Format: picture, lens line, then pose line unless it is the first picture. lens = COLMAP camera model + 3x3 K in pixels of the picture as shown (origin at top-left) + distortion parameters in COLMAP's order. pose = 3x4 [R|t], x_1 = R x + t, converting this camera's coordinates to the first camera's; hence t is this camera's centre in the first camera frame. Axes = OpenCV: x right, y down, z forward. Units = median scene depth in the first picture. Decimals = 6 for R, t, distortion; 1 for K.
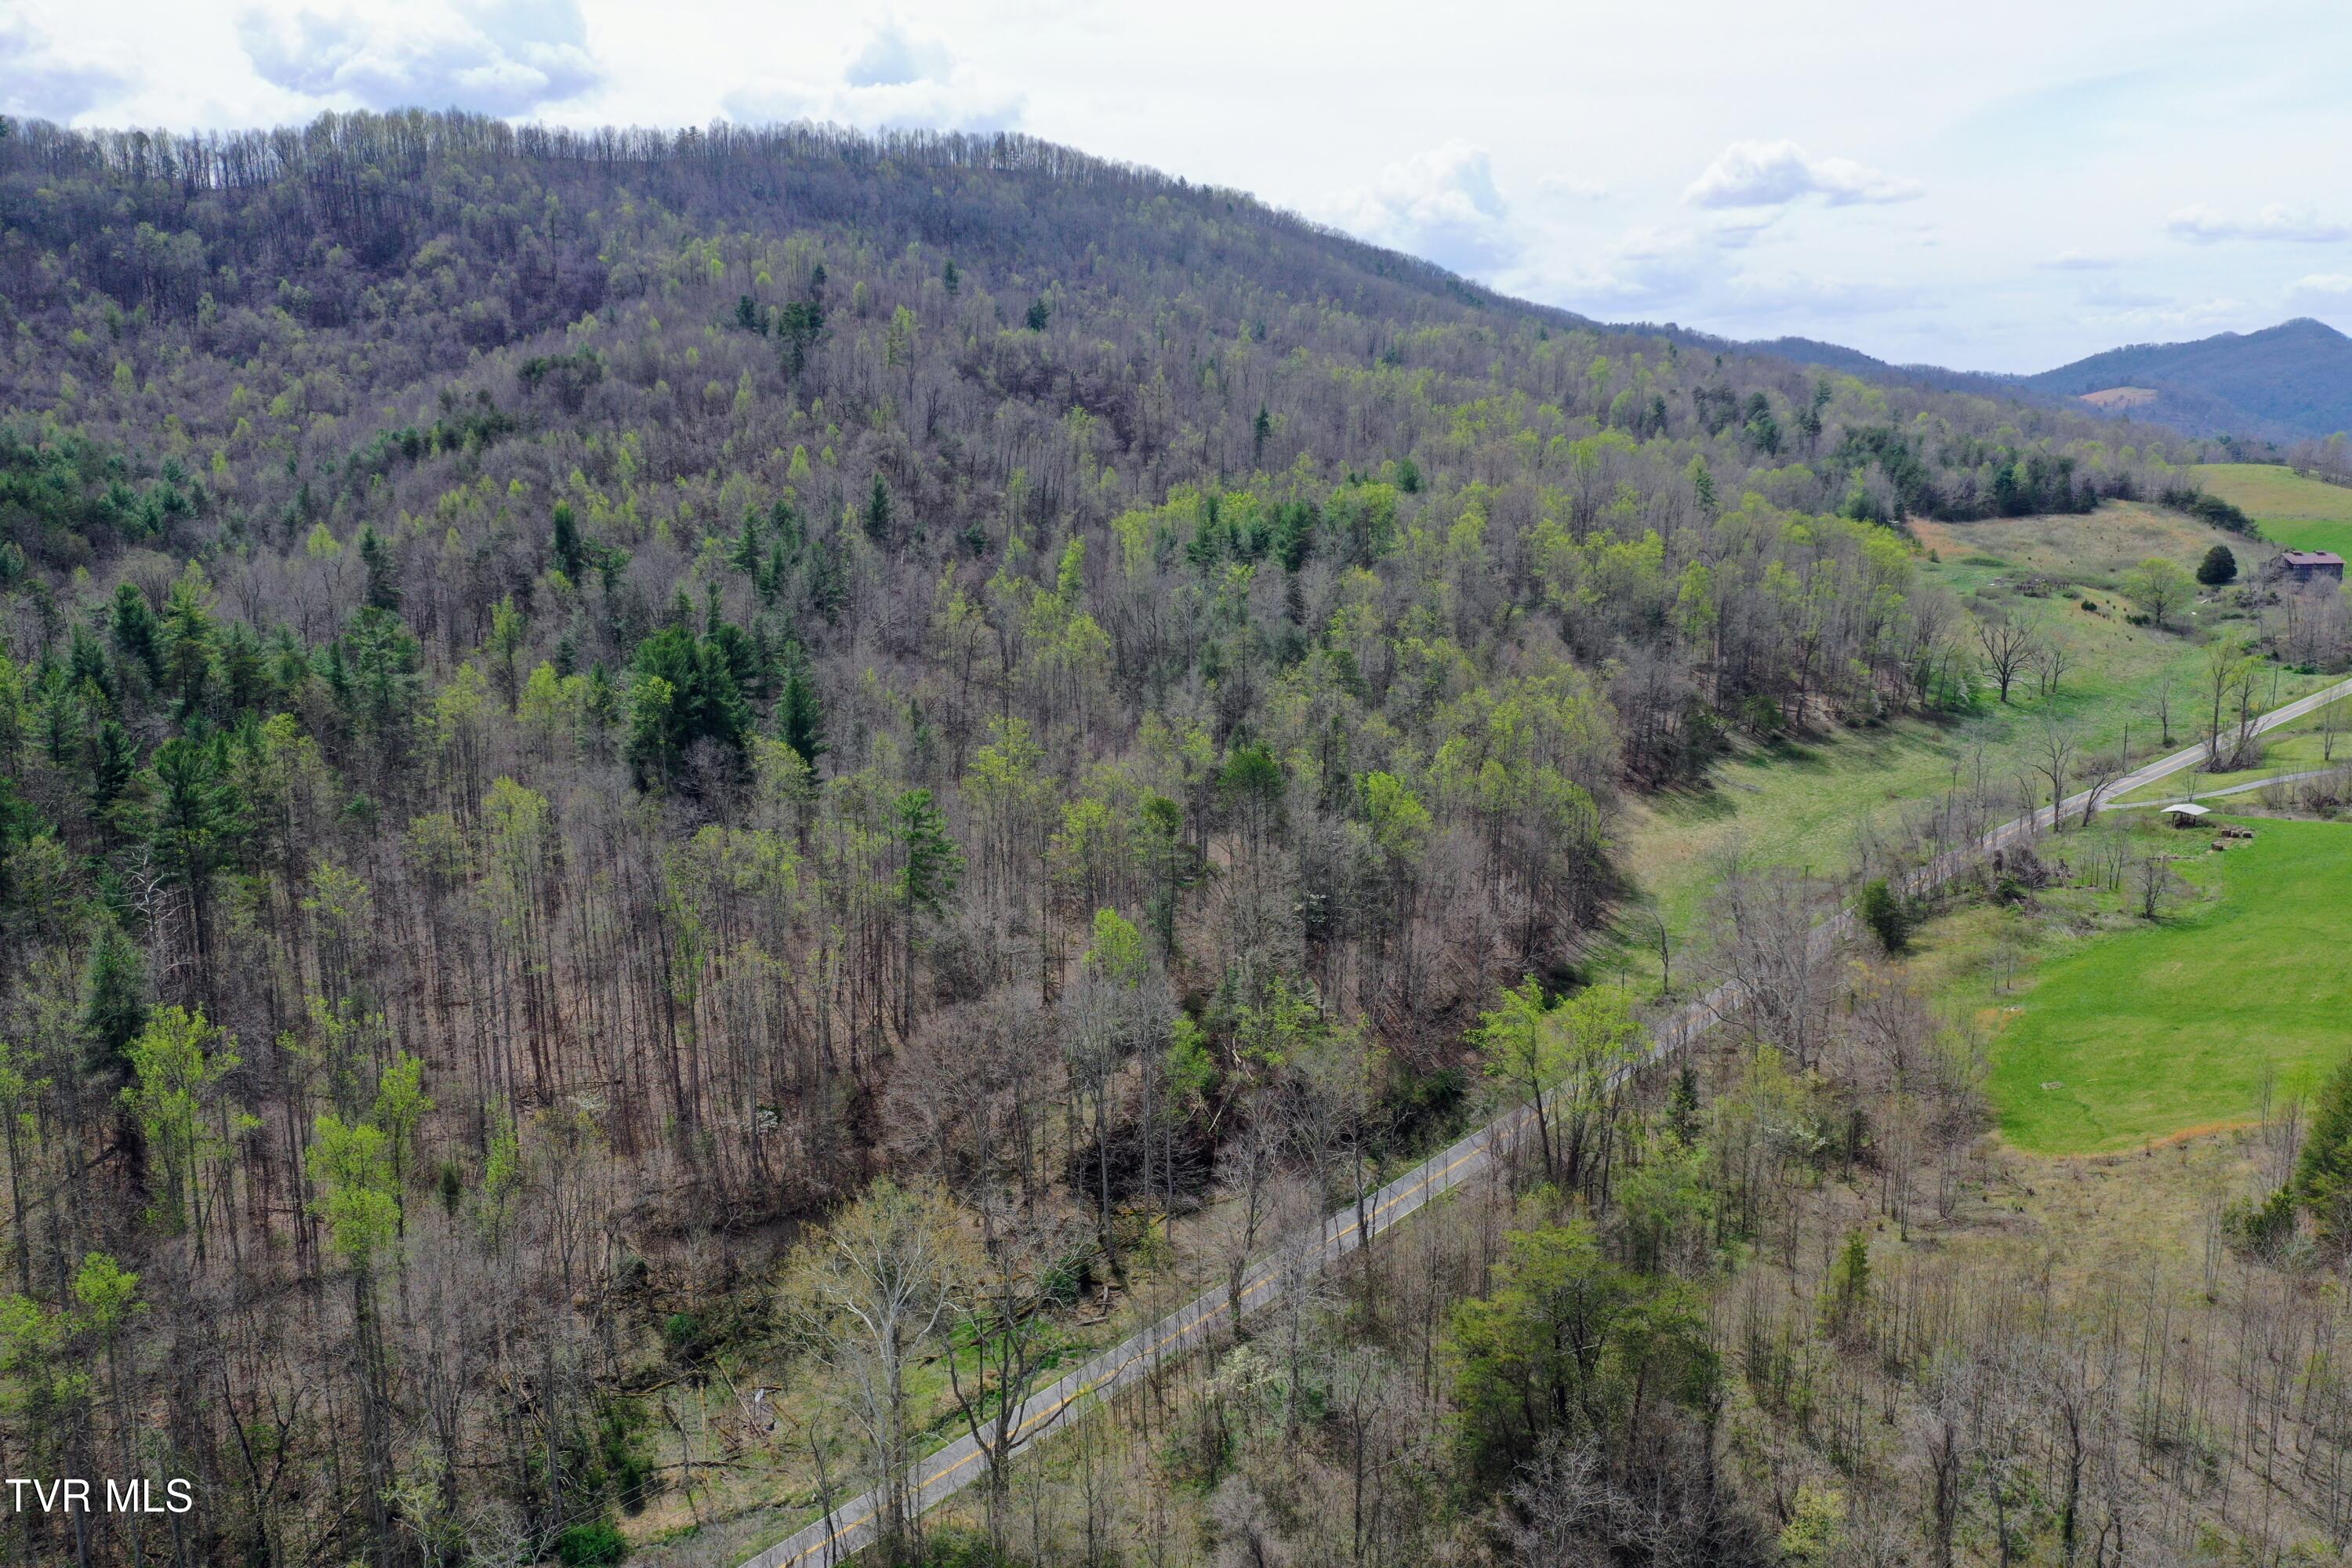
lens RADIAL K [[1845.4, 0, 1178.0], [0, 1845.4, 779.6], [0, 0, 1]] dist [-0.001249, 0.004756]
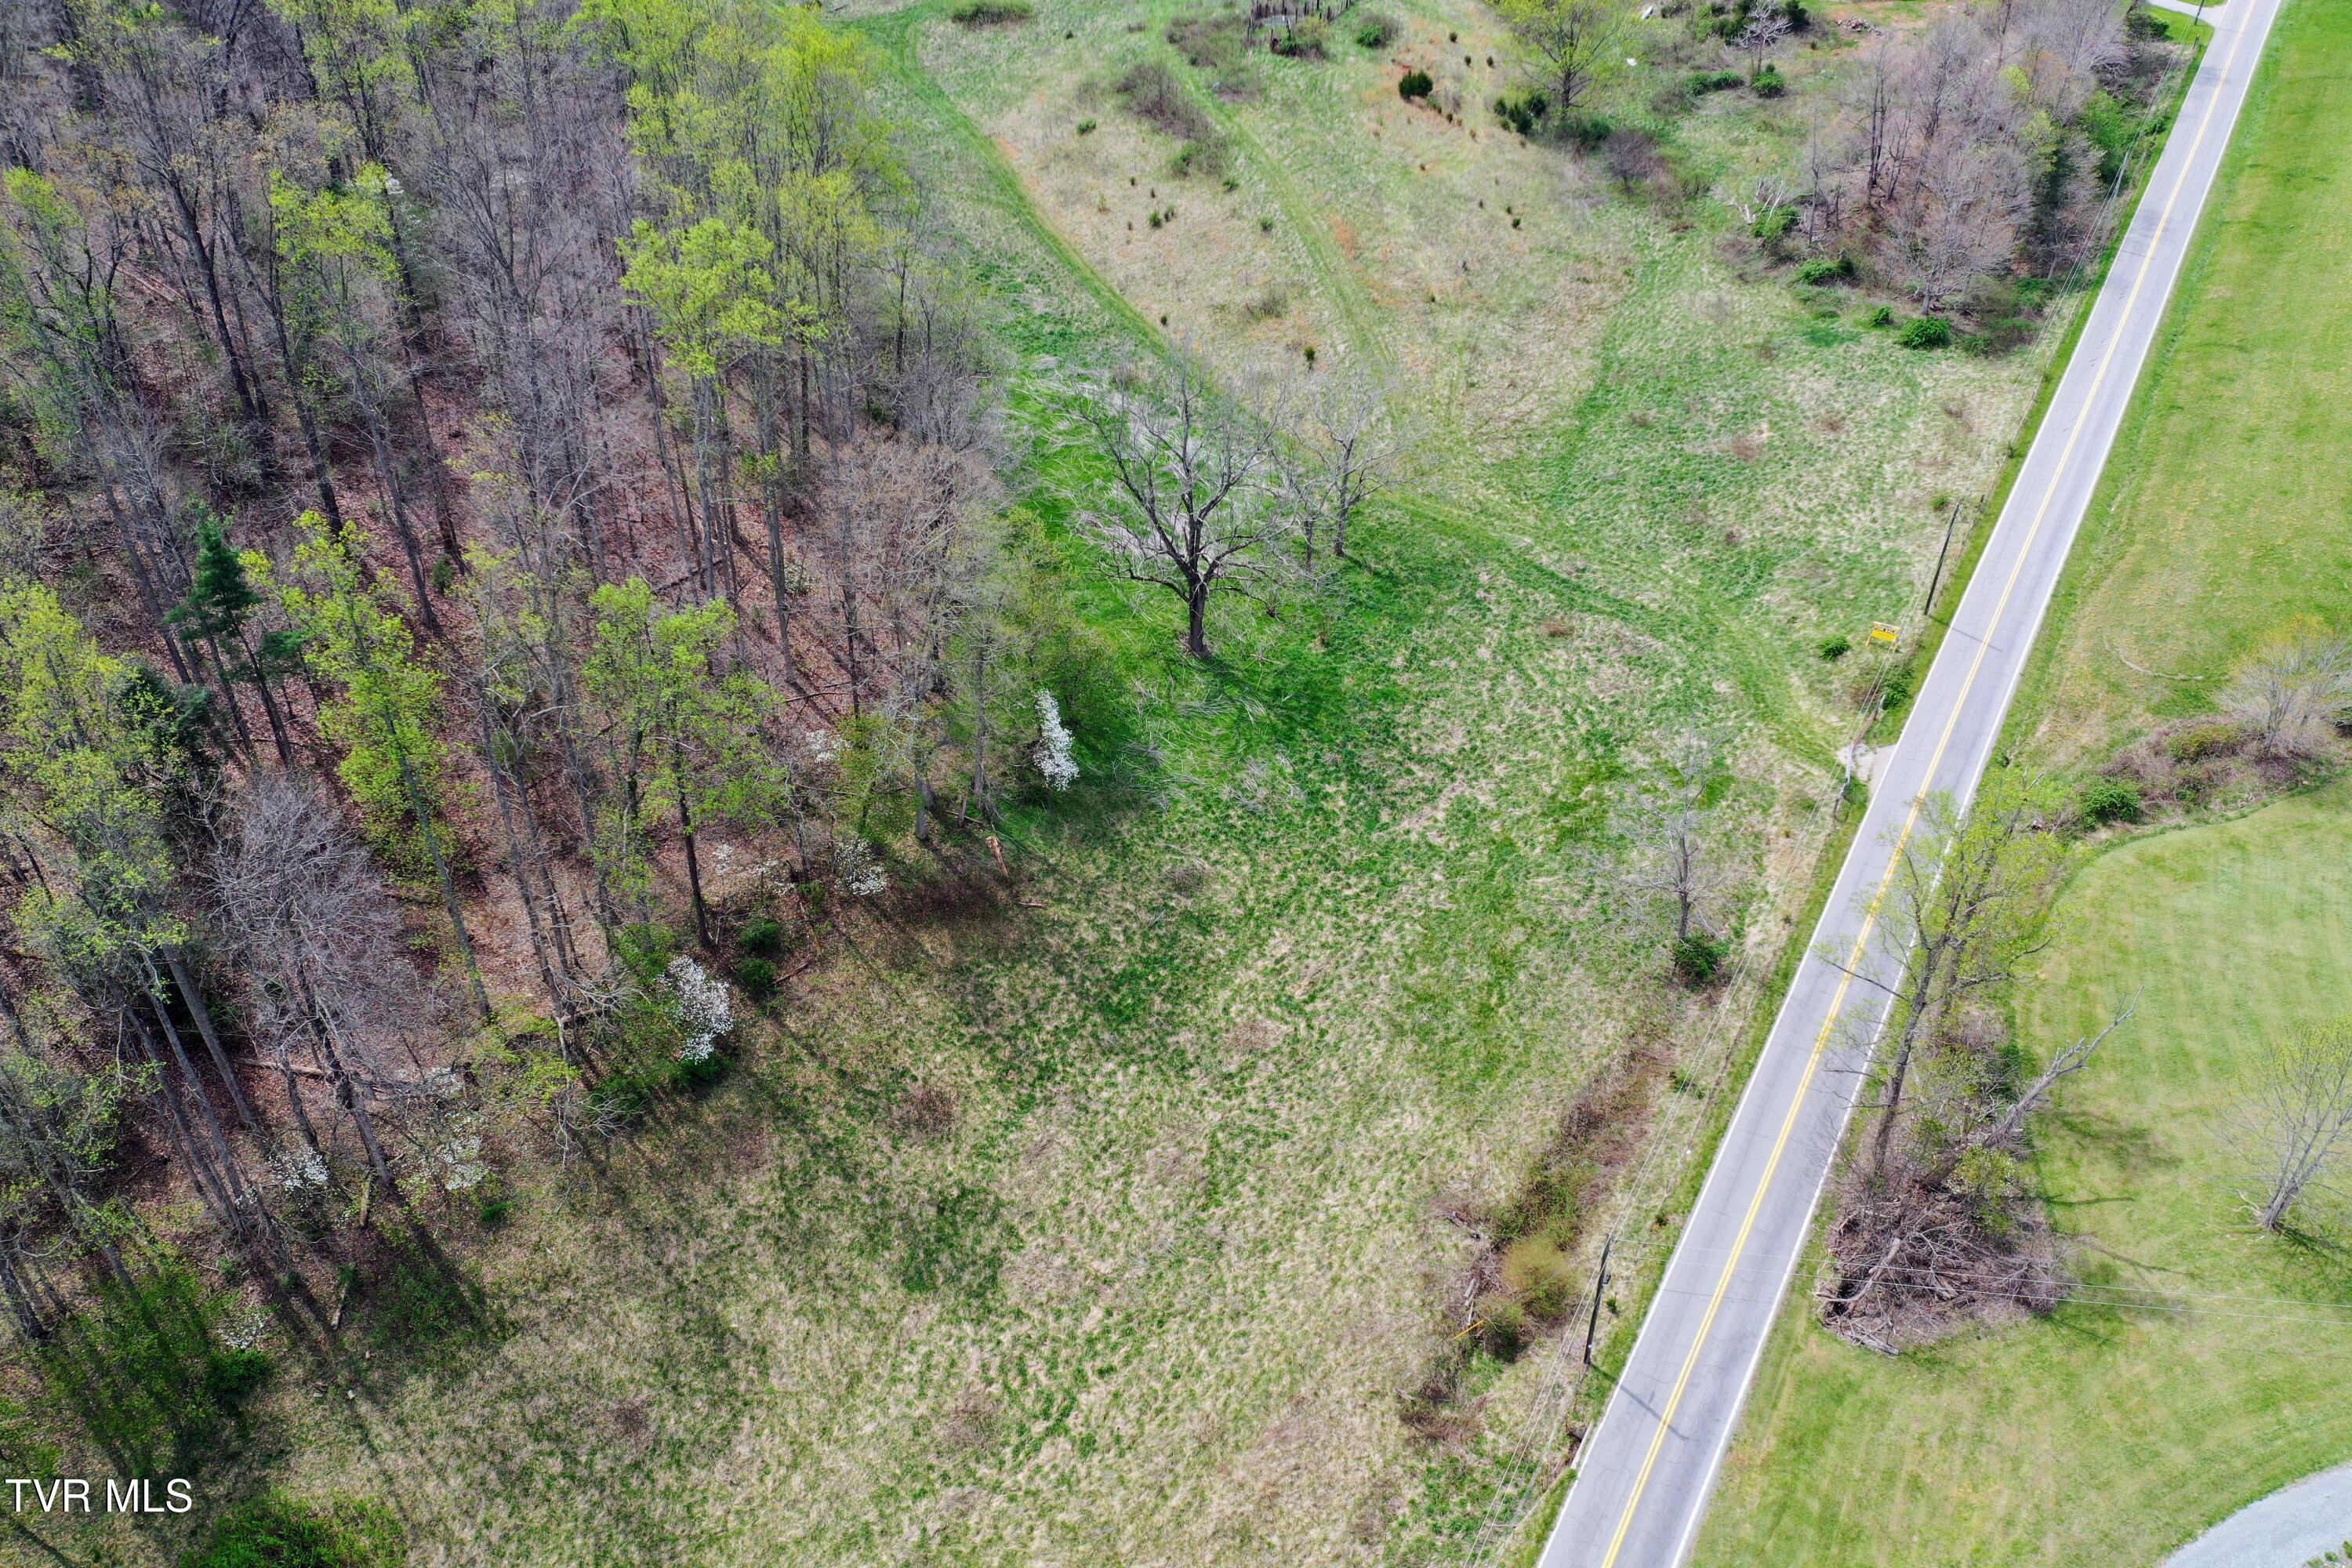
lens RADIAL K [[1845.4, 0, 1157.9], [0, 1845.4, 777.5], [0, 0, 1]] dist [-0.001249, 0.004756]
pose [[0.937788, -0.206617, 0.279041, 0.247748], [0.067180, 0.896456, 0.438010, -0.117464], [-0.340648, -0.392015, 0.854566, 0.513601]]
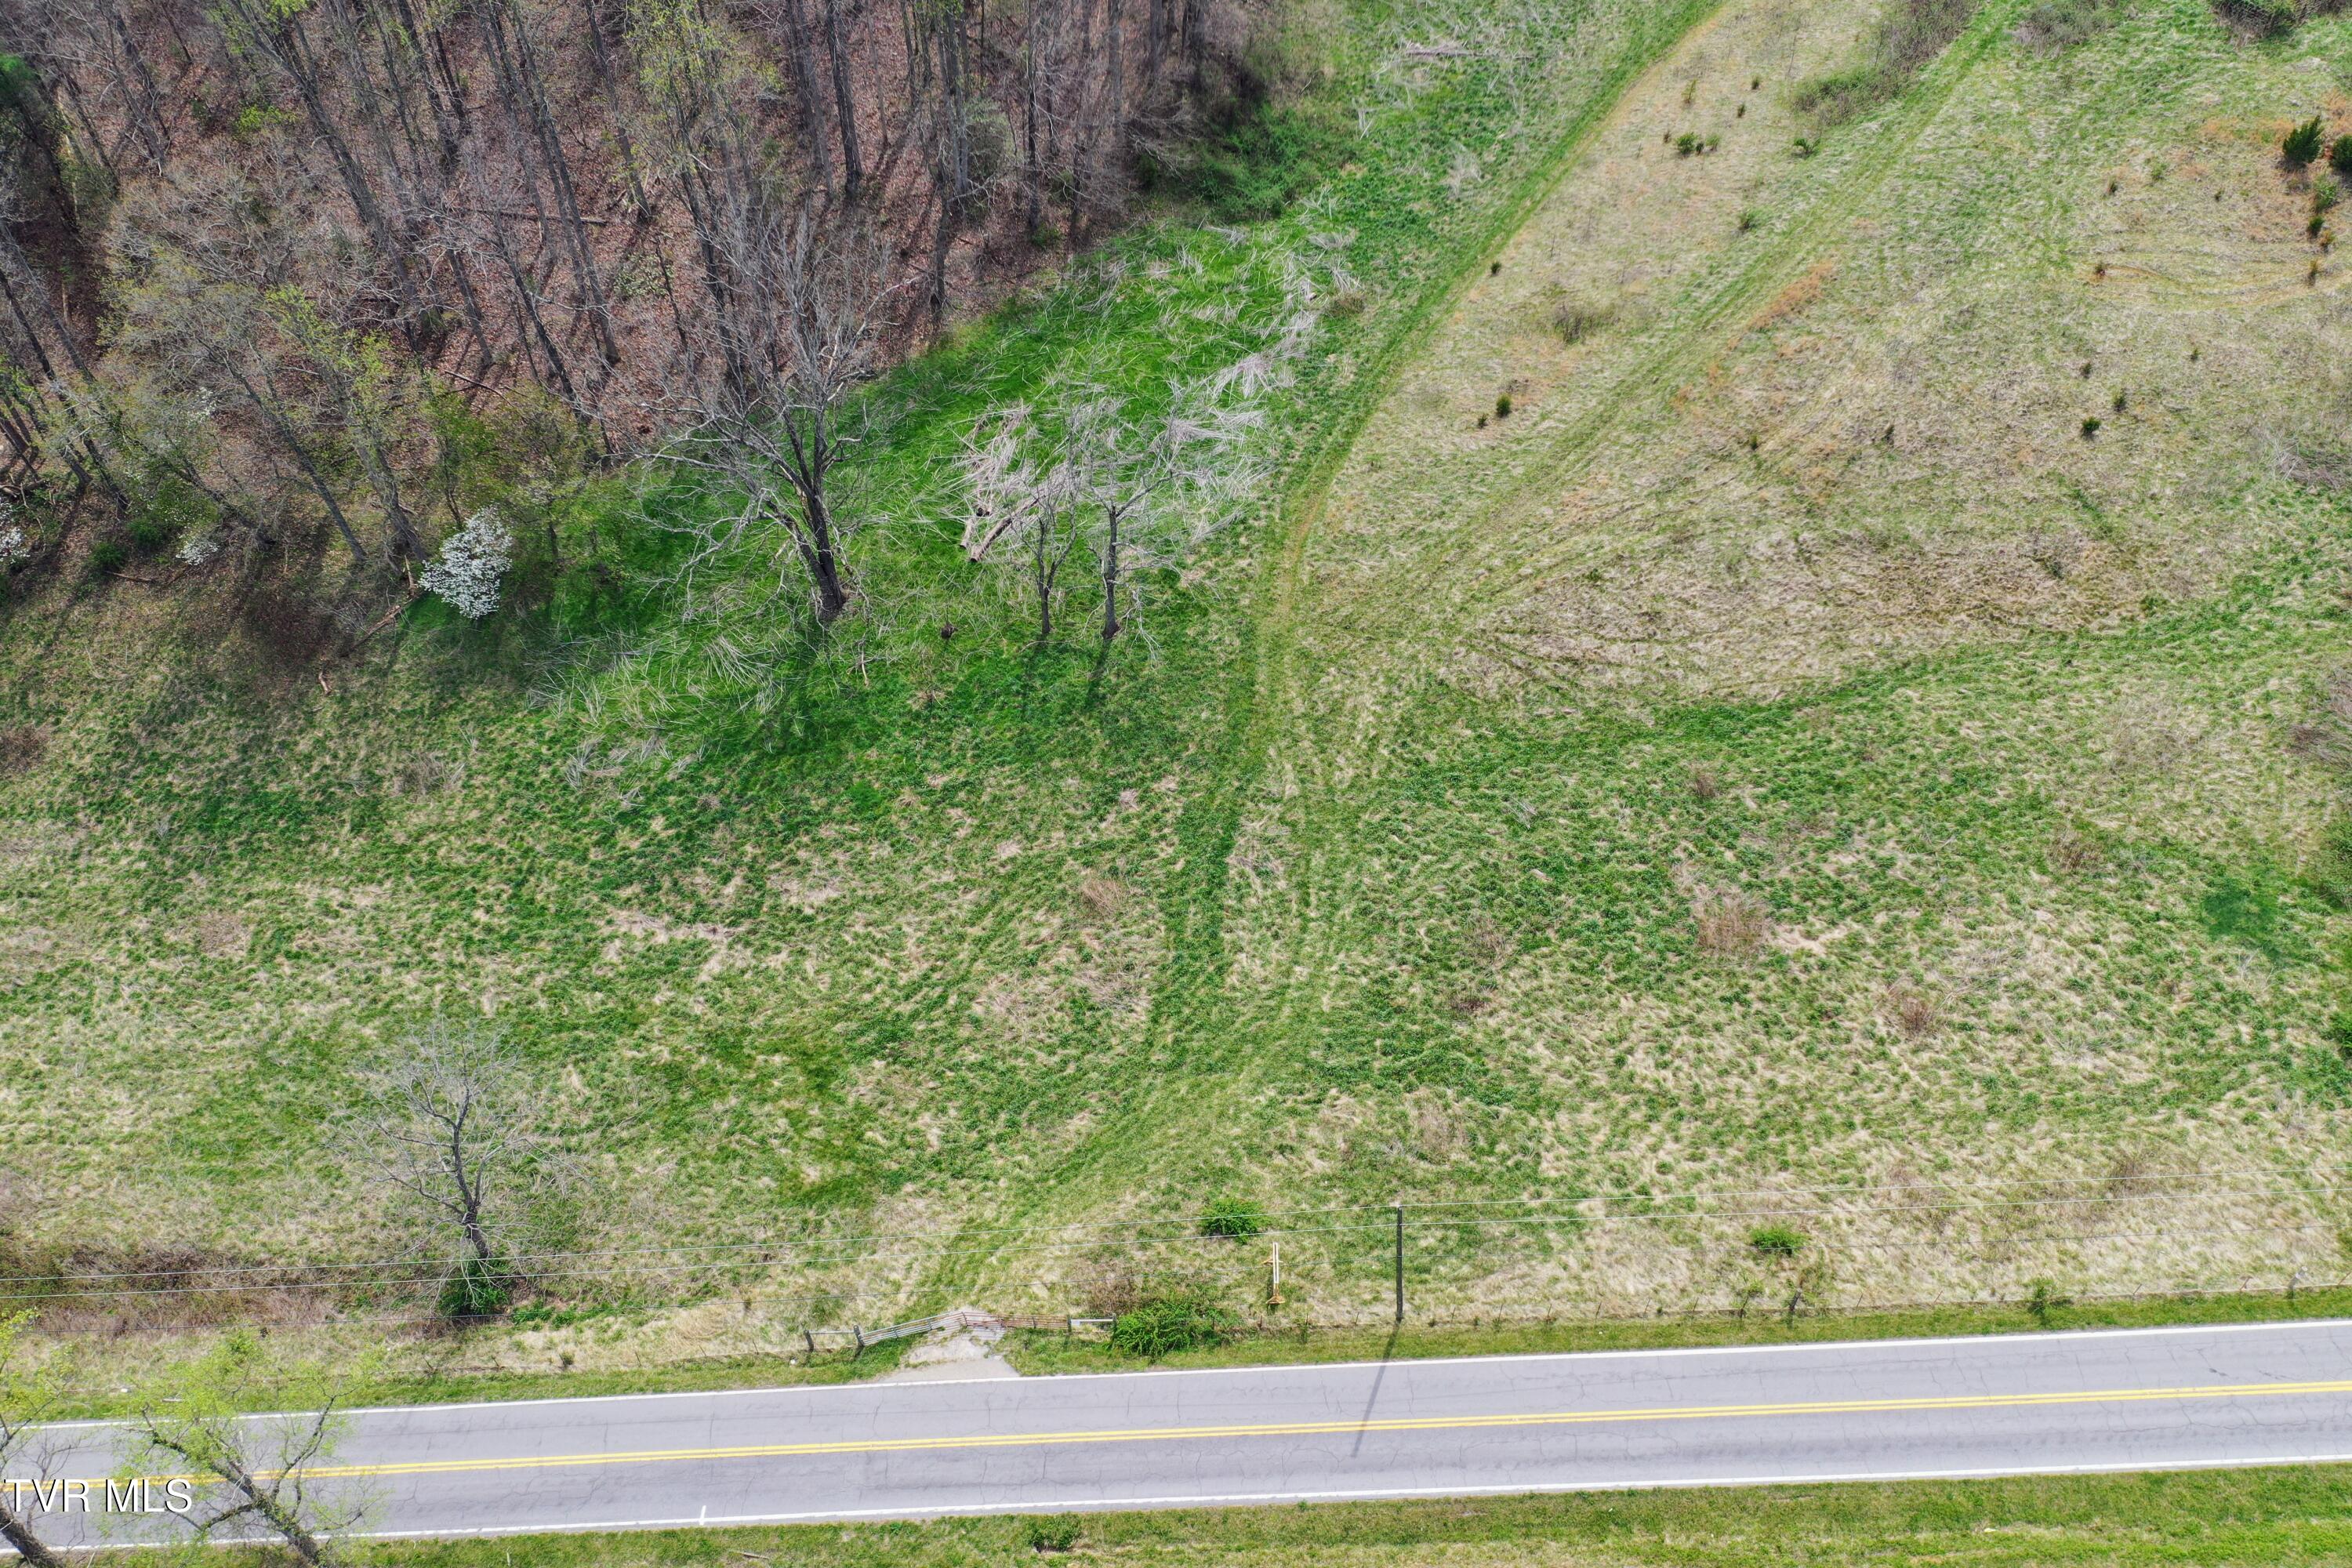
lens RADIAL K [[1845.4, 0, 1174.8], [0, 1845.4, 798.9], [0, 0, 1]] dist [-0.001249, 0.004756]
pose [[0.778430, 0.467093, -0.419369, 0.433050], [-0.115991, 0.763595, 0.635192, -0.136215], [0.616922, -0.445809, 0.648584, 0.609641]]
